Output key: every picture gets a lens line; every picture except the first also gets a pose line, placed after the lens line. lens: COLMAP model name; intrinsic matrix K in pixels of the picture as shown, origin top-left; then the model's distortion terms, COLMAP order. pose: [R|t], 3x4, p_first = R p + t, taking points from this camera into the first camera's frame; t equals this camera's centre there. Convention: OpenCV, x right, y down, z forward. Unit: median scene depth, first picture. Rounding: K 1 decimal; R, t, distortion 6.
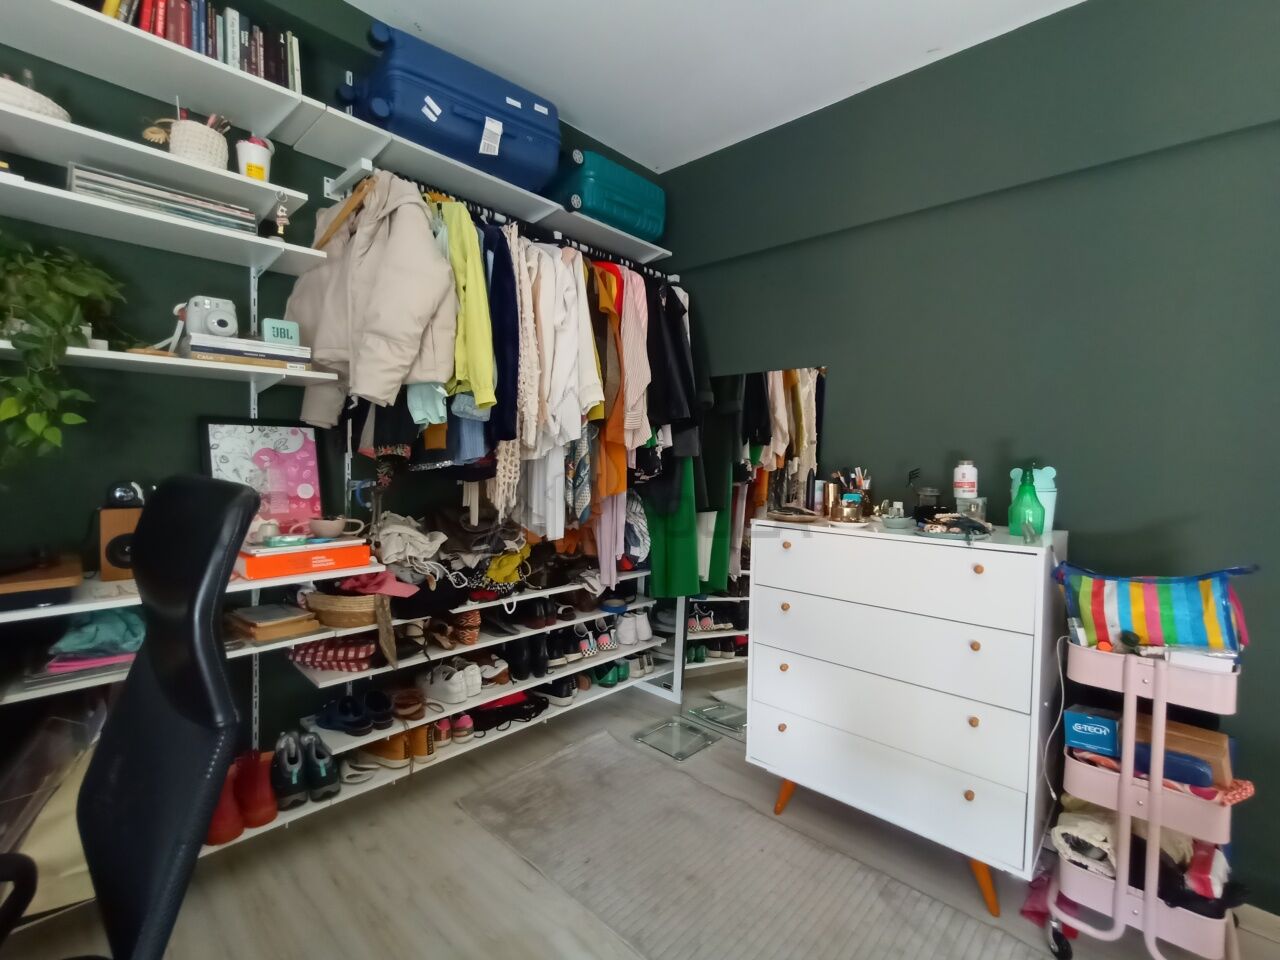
lens RADIAL K [[576.2, 0, 640.0], [0, 576.2, 480.0], [0, 0, 1]] dist [-0.005737, -0.000238]
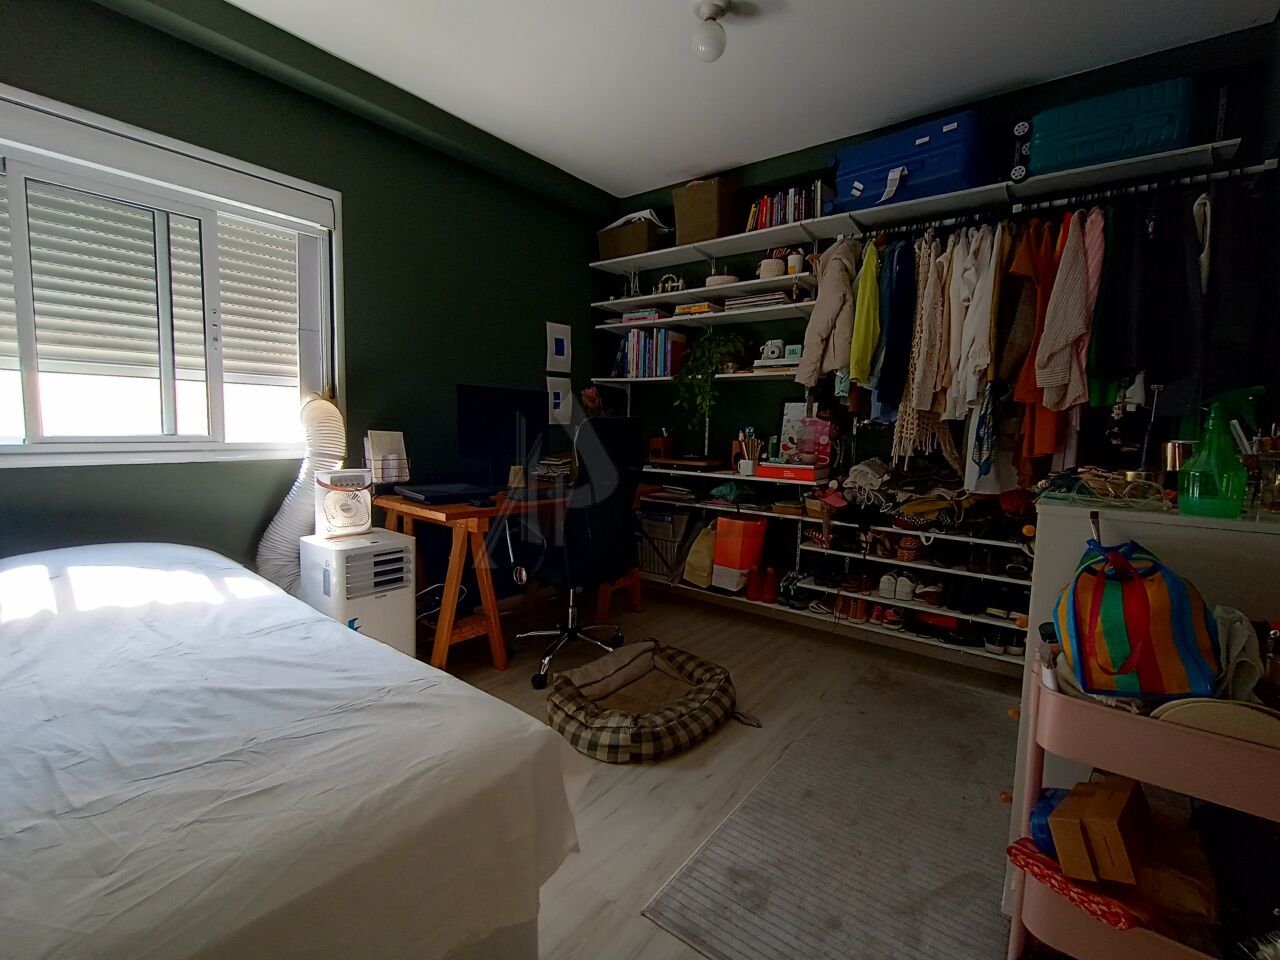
lens RADIAL K [[576.2, 0, 640.0], [0, 576.2, 480.0], [0, 0, 1]] dist [-0.005737, -0.000238]
pose [[0.098237, 0.085337, -0.991497, 1.109203], [-0.062496, 0.994879, 0.079436, 0.038077], [0.993199, 0.054161, 0.103067, 0.296162]]
